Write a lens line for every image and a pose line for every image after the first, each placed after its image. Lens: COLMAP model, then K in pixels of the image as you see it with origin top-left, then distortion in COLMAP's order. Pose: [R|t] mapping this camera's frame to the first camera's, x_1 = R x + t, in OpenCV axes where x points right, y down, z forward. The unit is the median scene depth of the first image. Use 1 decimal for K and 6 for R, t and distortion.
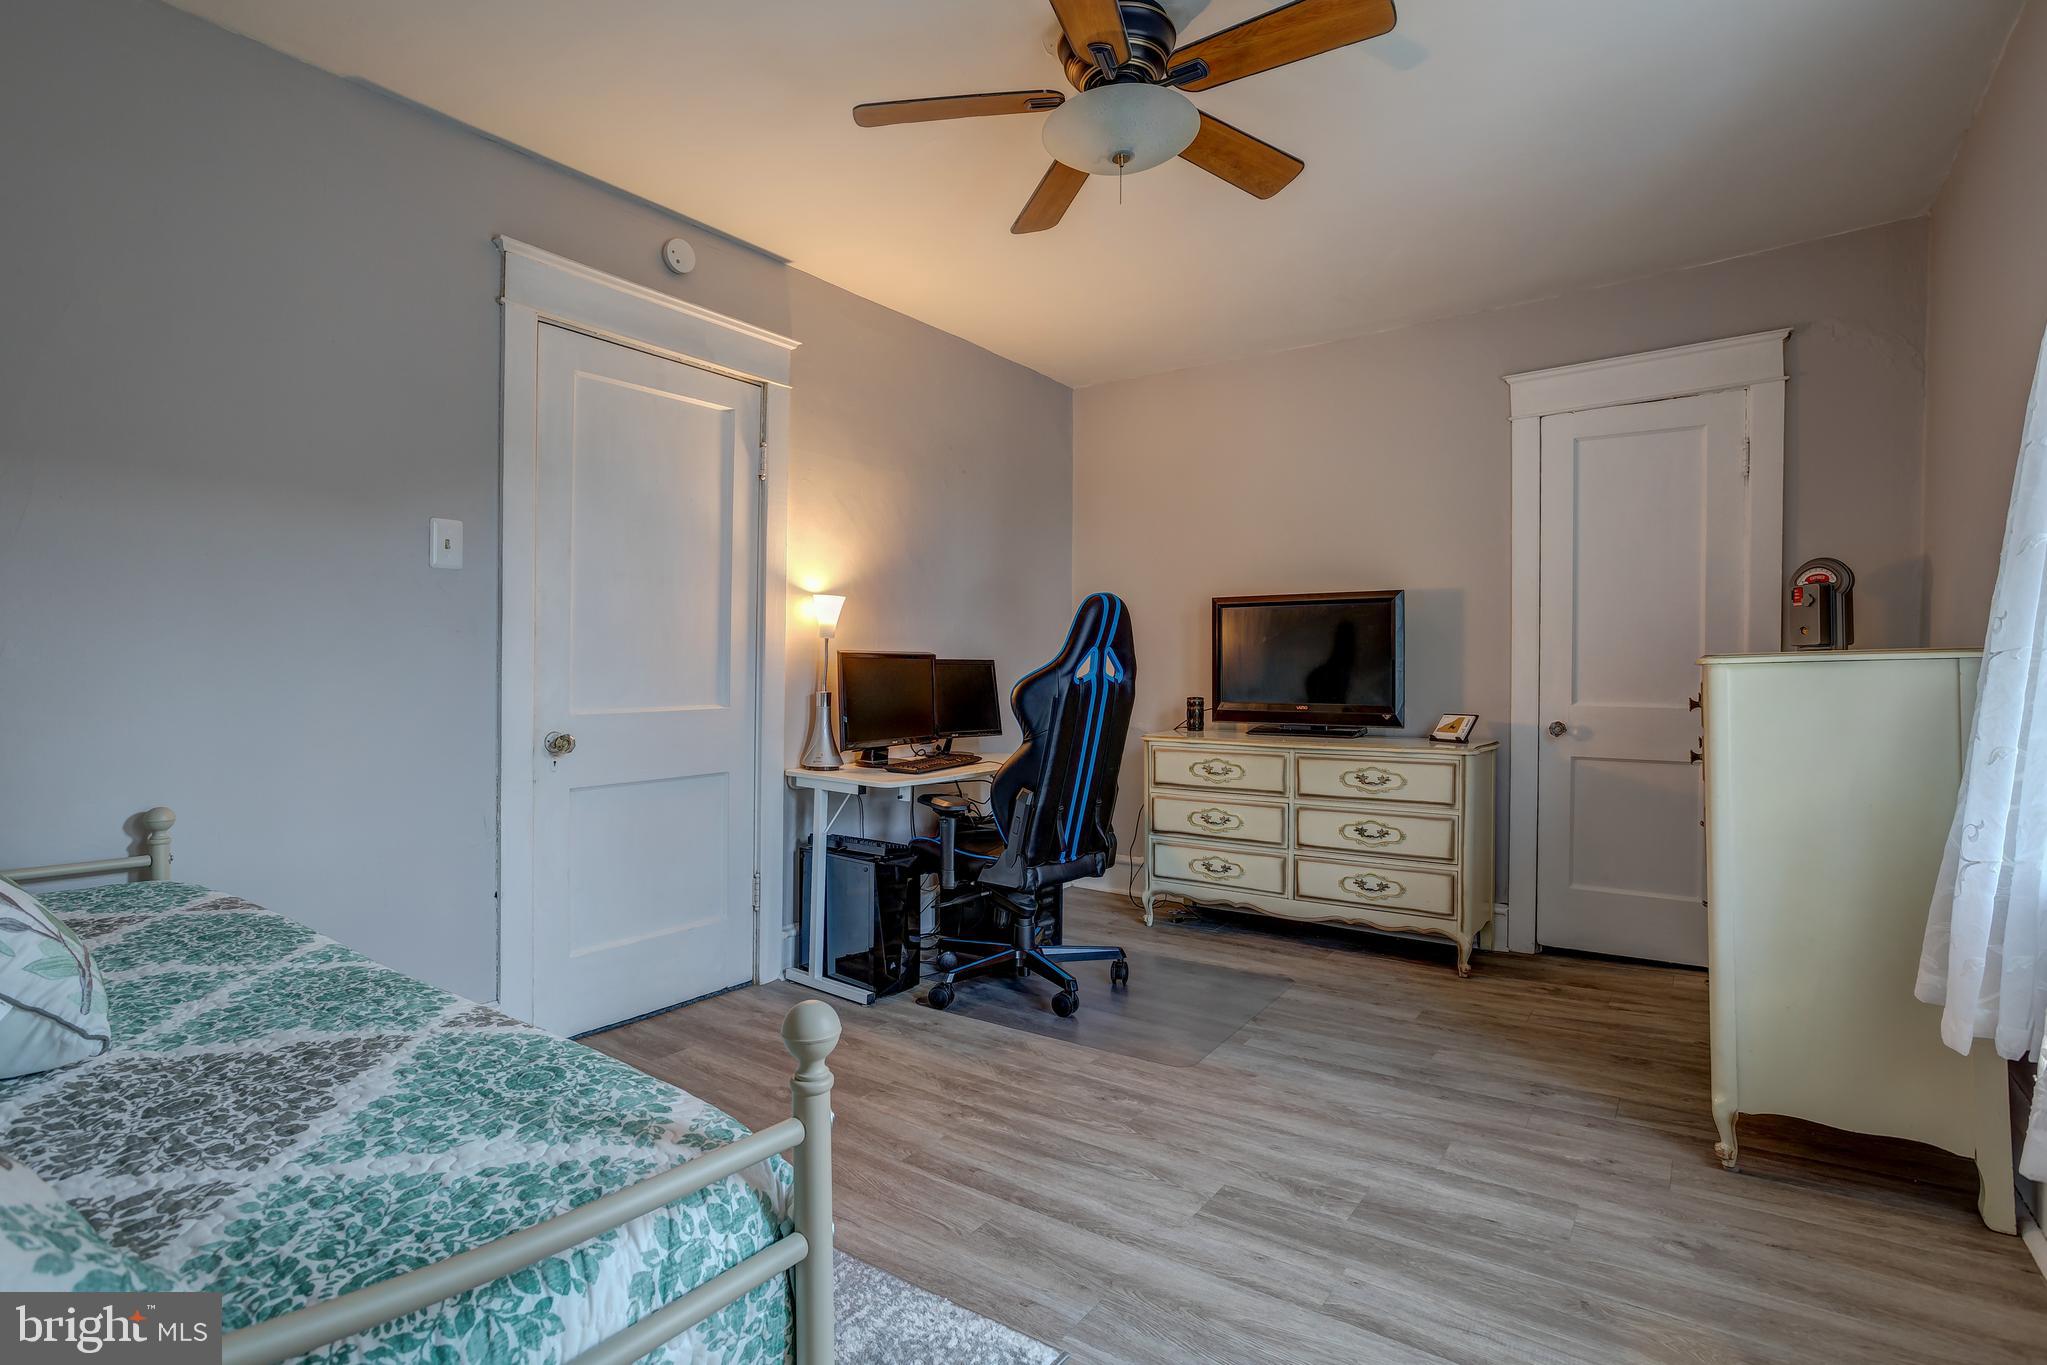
lens RADIAL K [[981.0, 0, 1015.1], [0, 981.0, 673.9], [0, 0, 1]] dist [-0.049802, 0.030244]
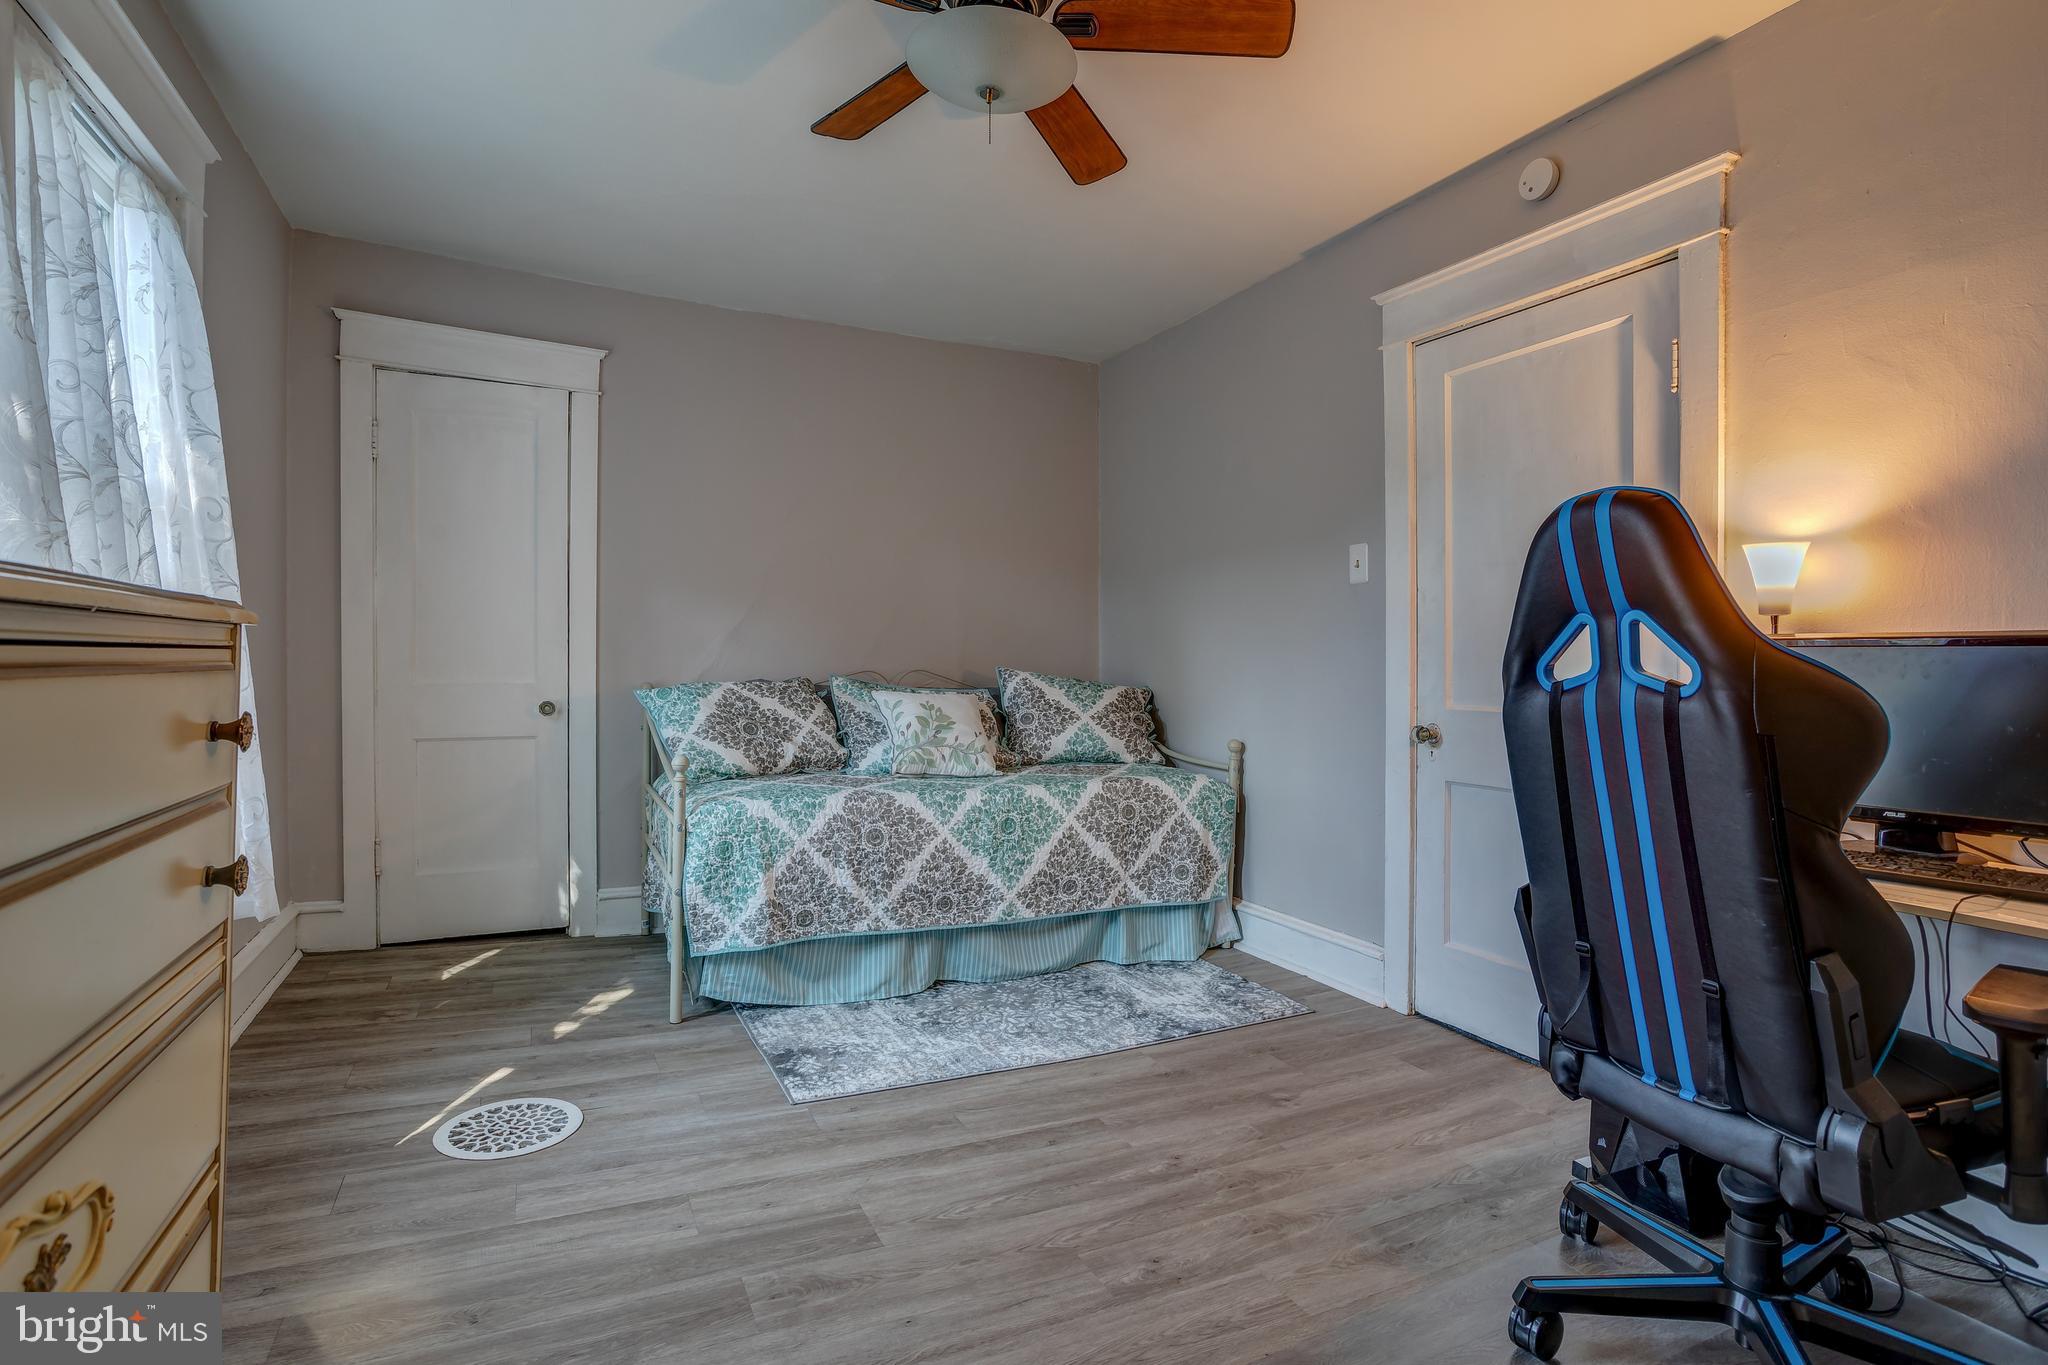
lens RADIAL K [[981.5, 0, 1015.6], [0, 981.5, 673.9], [0, 0, 1]] dist [-0.049802, 0.030244]
pose [[-0.465559, 0.004899, -0.885003, 0.917814], [-0.015395, 0.999789, 0.013633, -0.002892], [0.884883, 0.019972, -0.465385, 1.479051]]
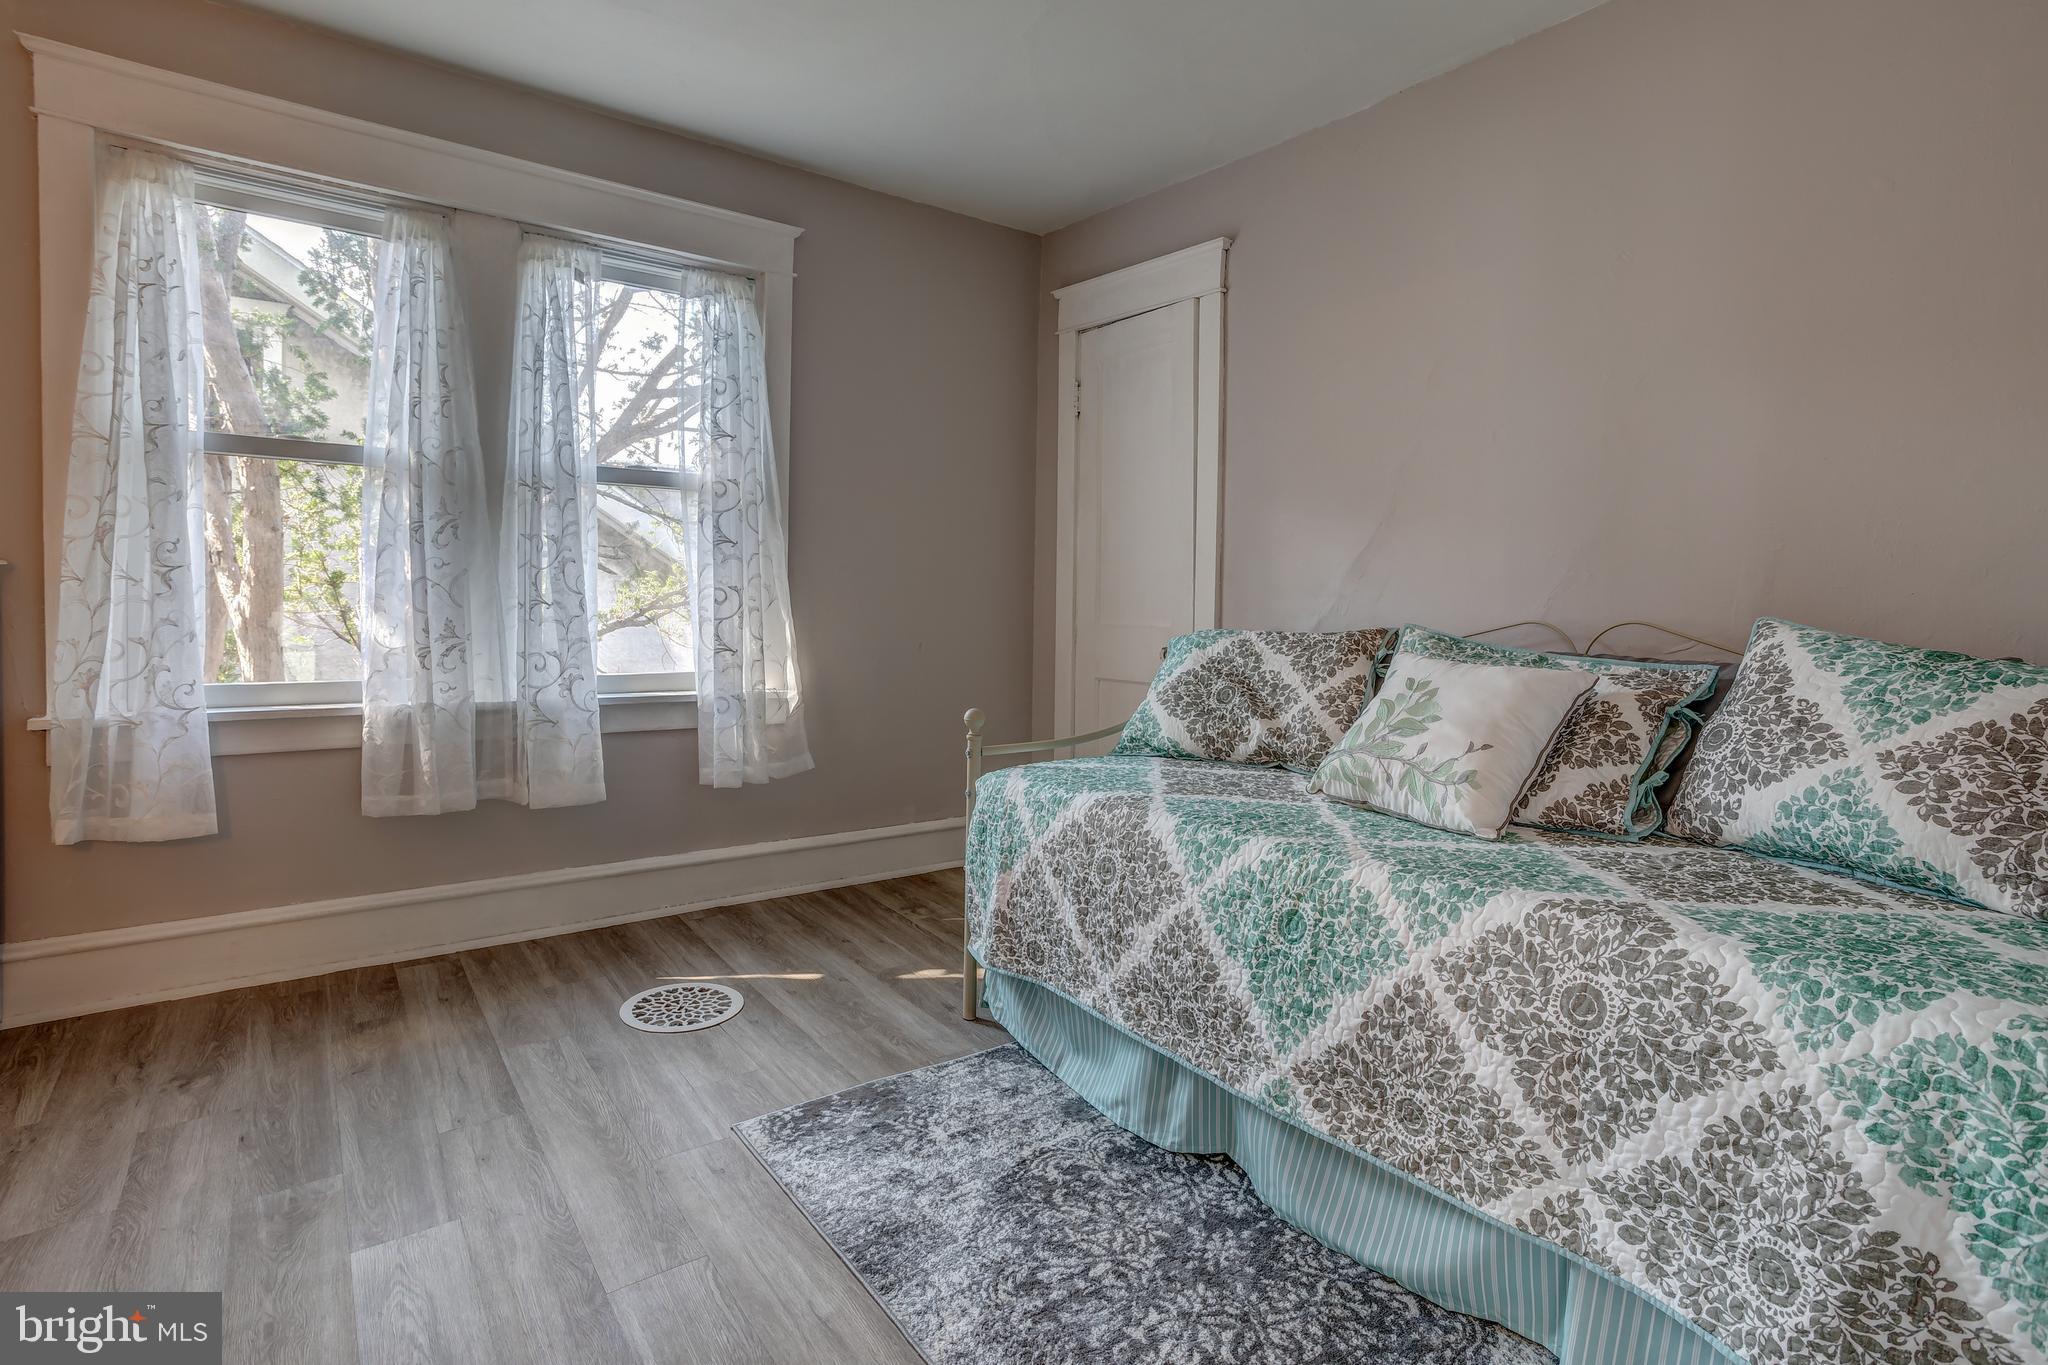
lens RADIAL K [[1020.9, 0, 1050.7], [0, 1020.9, 620.1], [0, 0, 1]] dist [-0.056564, 0.037537]
pose [[-0.961192, -0.021008, 0.275080, -0.515268], [-0.014806, 0.999588, 0.024603, 0.000180], [-0.275483, 0.019575, -0.961107, 1.571799]]
